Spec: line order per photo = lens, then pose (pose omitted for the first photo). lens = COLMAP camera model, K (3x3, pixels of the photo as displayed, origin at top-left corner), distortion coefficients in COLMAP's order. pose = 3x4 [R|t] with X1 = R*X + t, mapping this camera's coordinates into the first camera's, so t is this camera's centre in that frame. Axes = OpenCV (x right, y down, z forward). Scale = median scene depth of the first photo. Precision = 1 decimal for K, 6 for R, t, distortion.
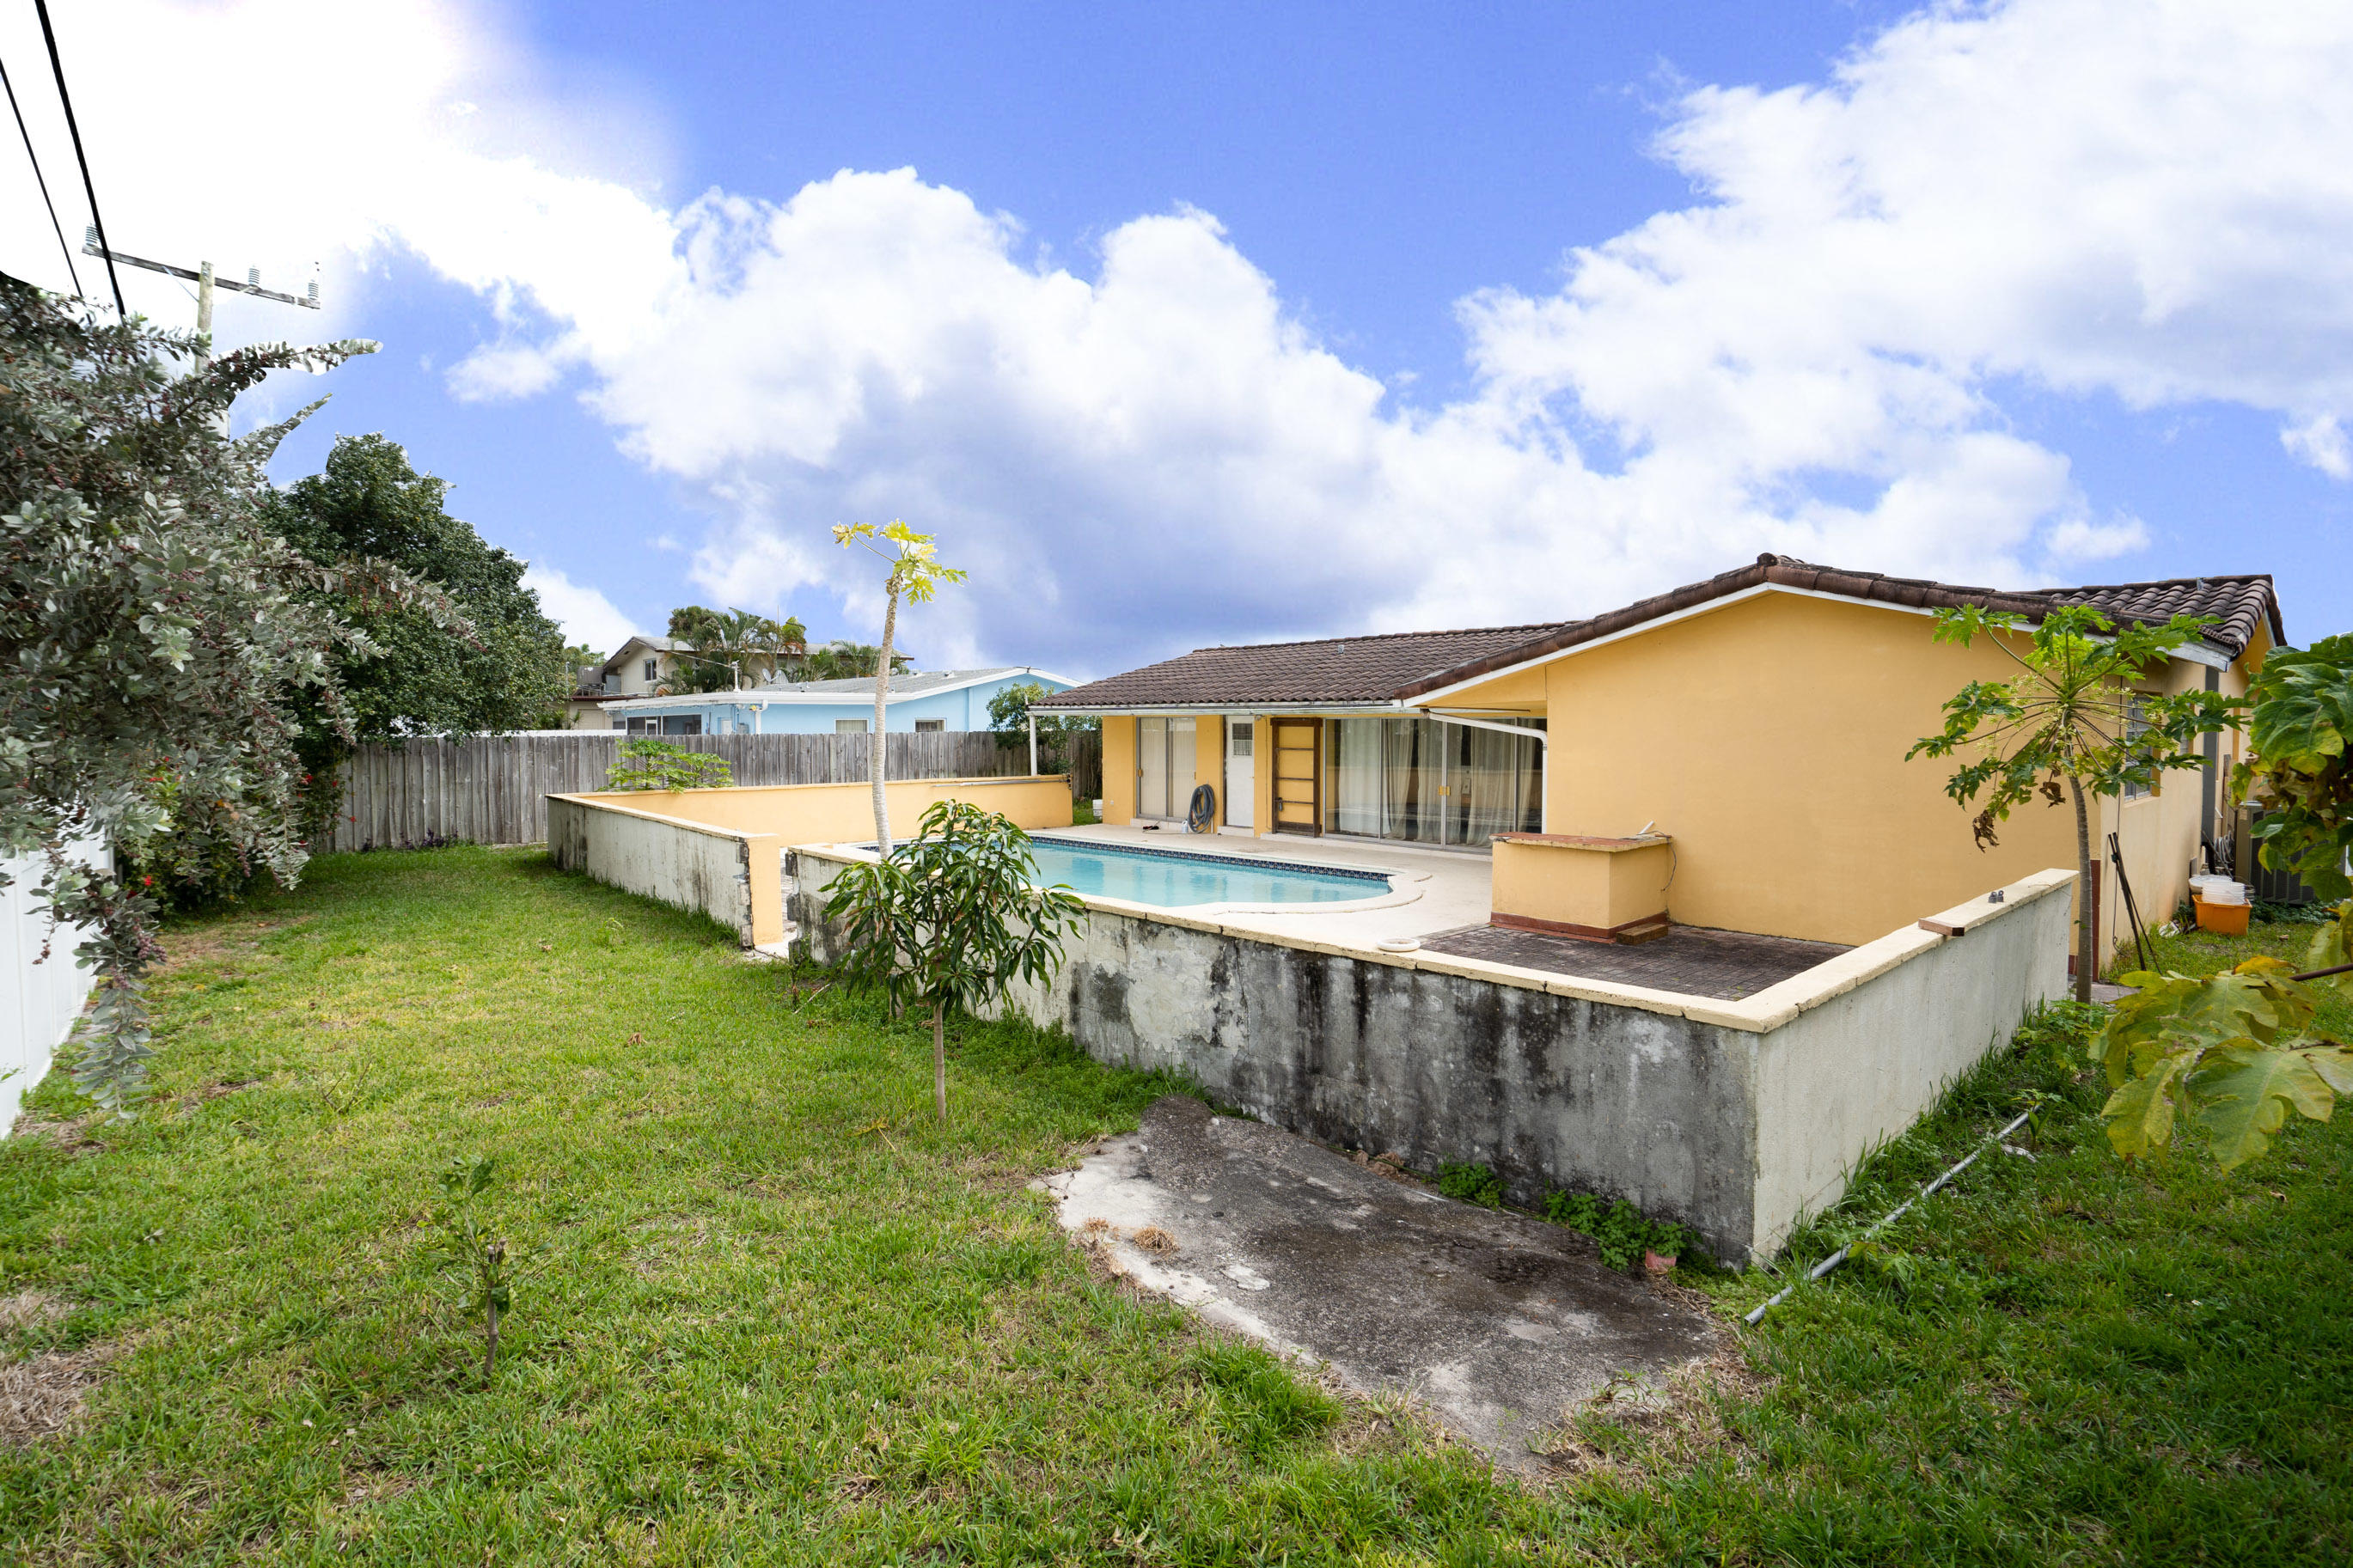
lens RADIAL K [[1079.1, 0, 1176.5], [0, 1079.1, 784.0], [0, 0, 1]] dist [-0.000679, -0.000033]
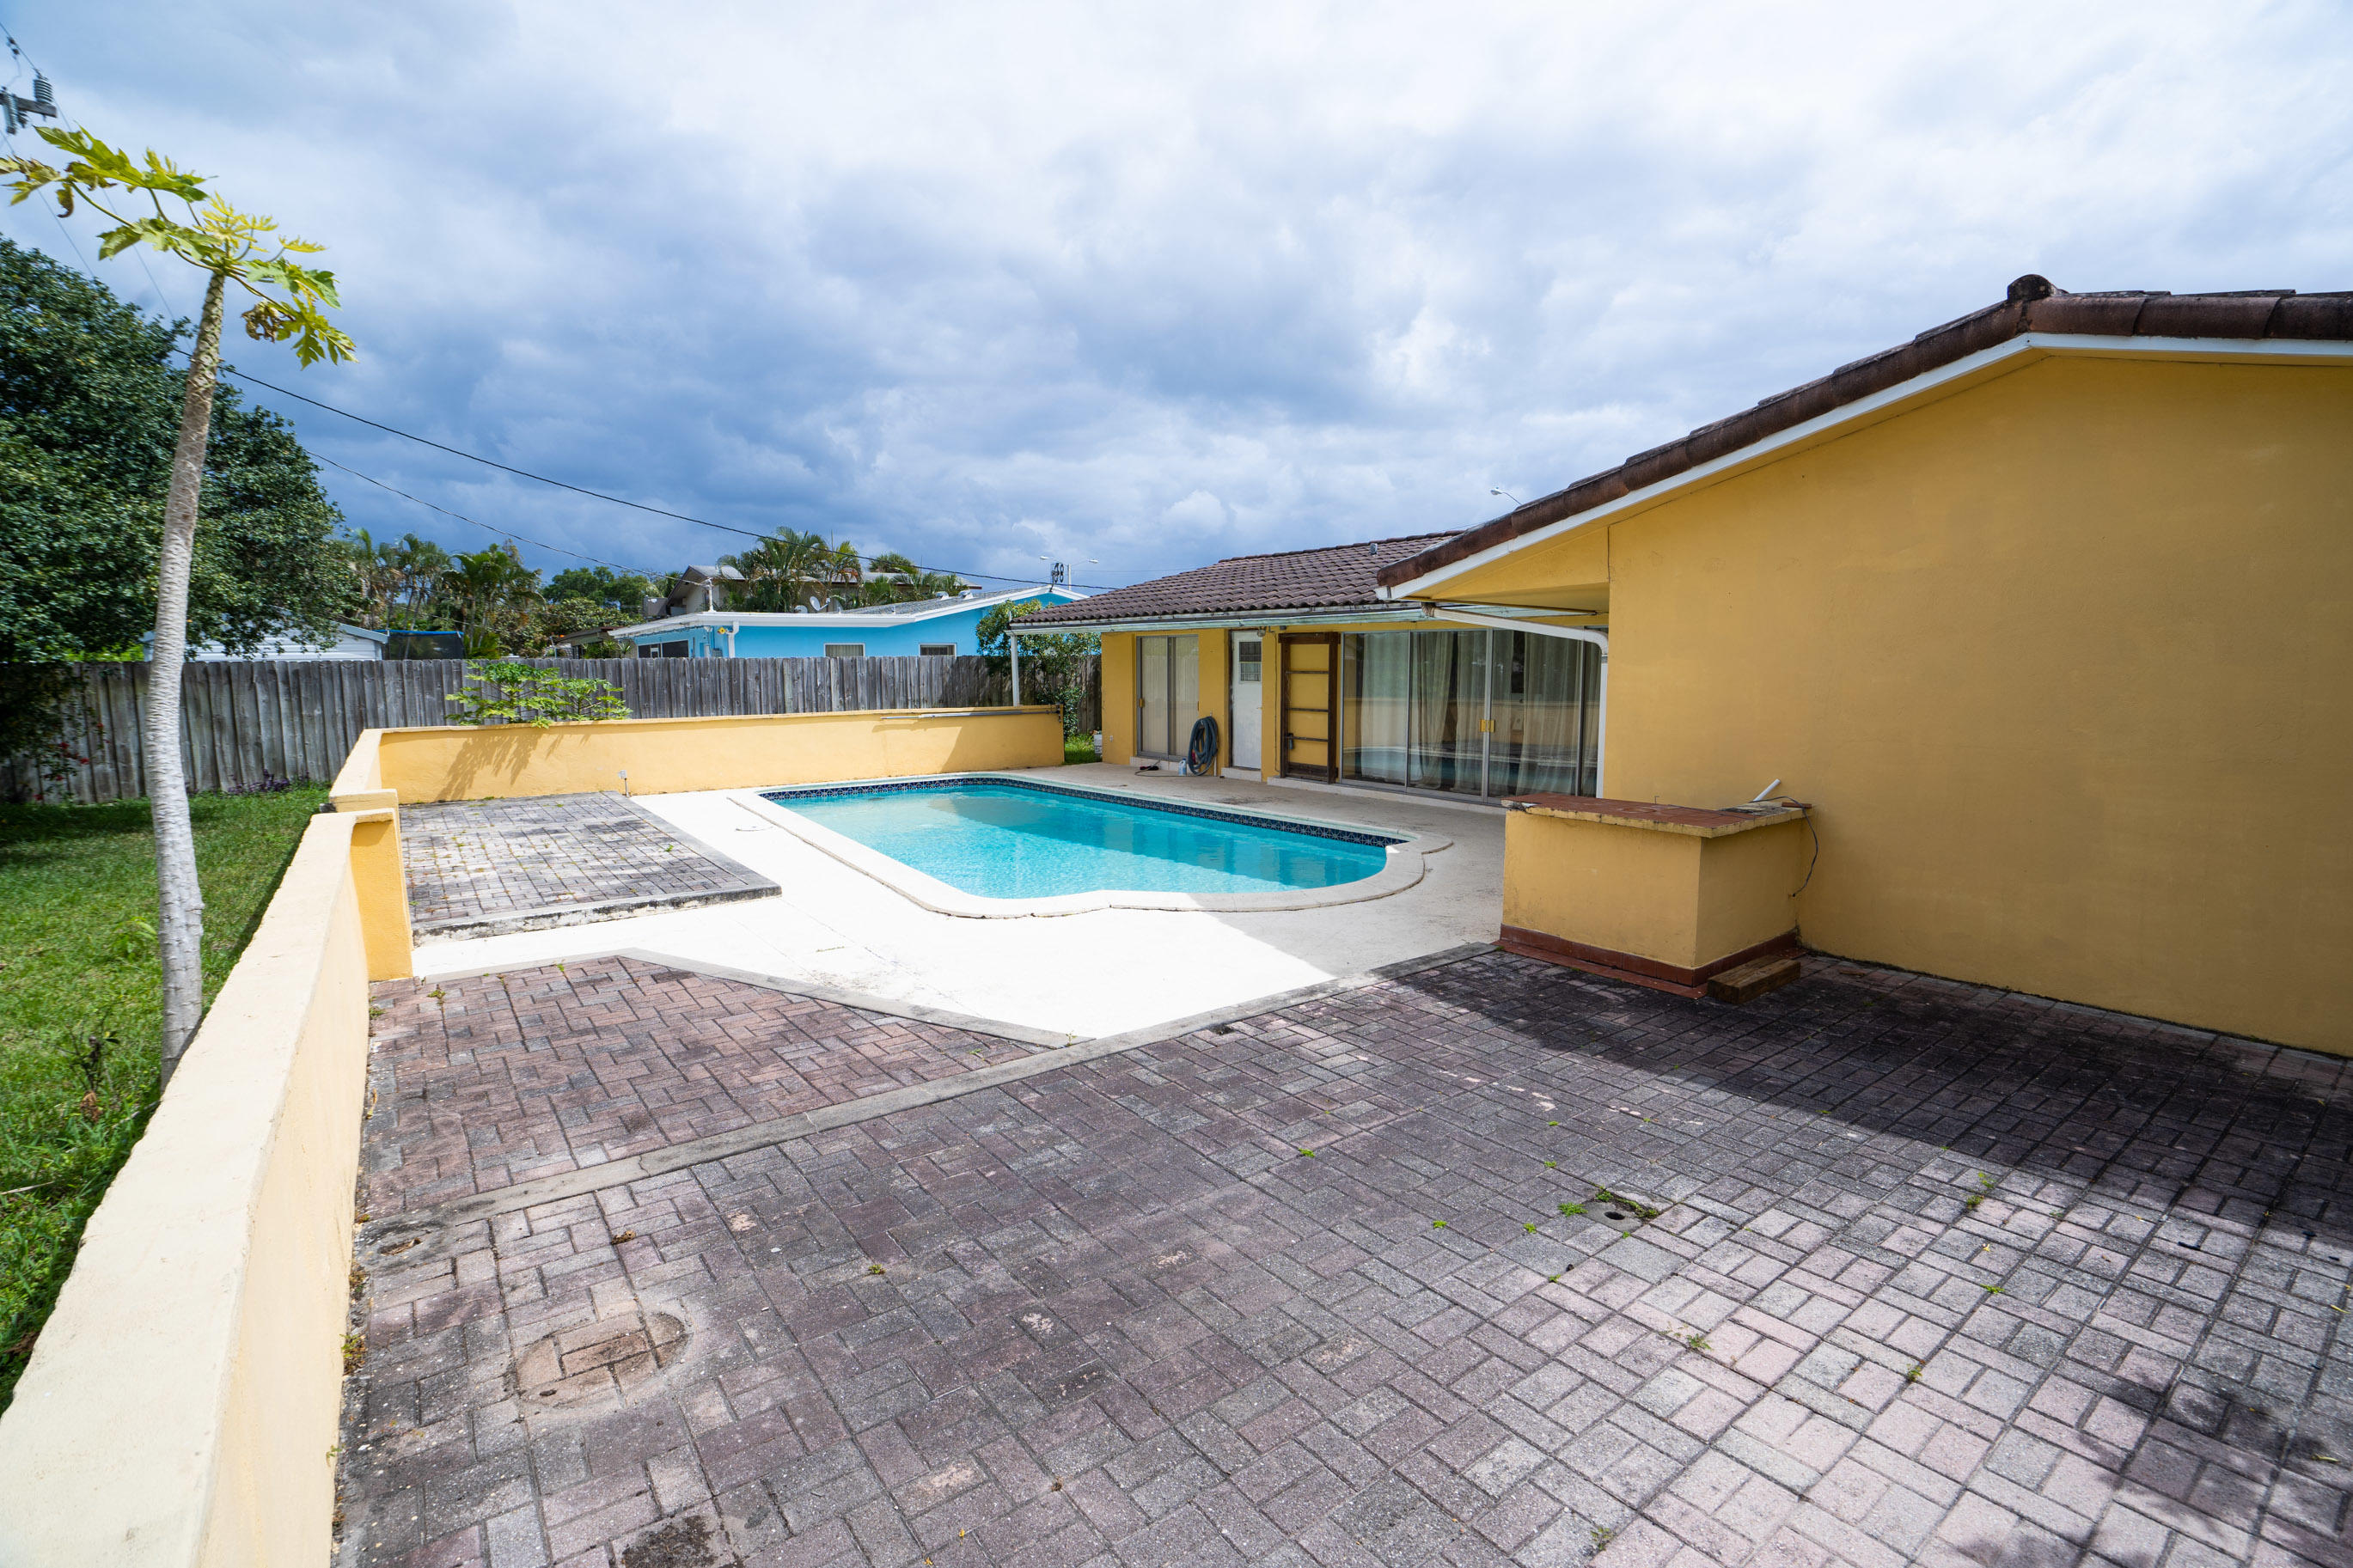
lens RADIAL K [[1082.3, 0, 1188.4], [0, 1082.3, 797.9], [0, 0, 1]] dist [-0.000256, 0.000161]
pose [[0.997374, 0.004875, -0.072259, 0.082149], [0.000622, 0.997118, 0.075866, -0.000452], [0.072421, -0.075711, 0.994496, 0.196769]]
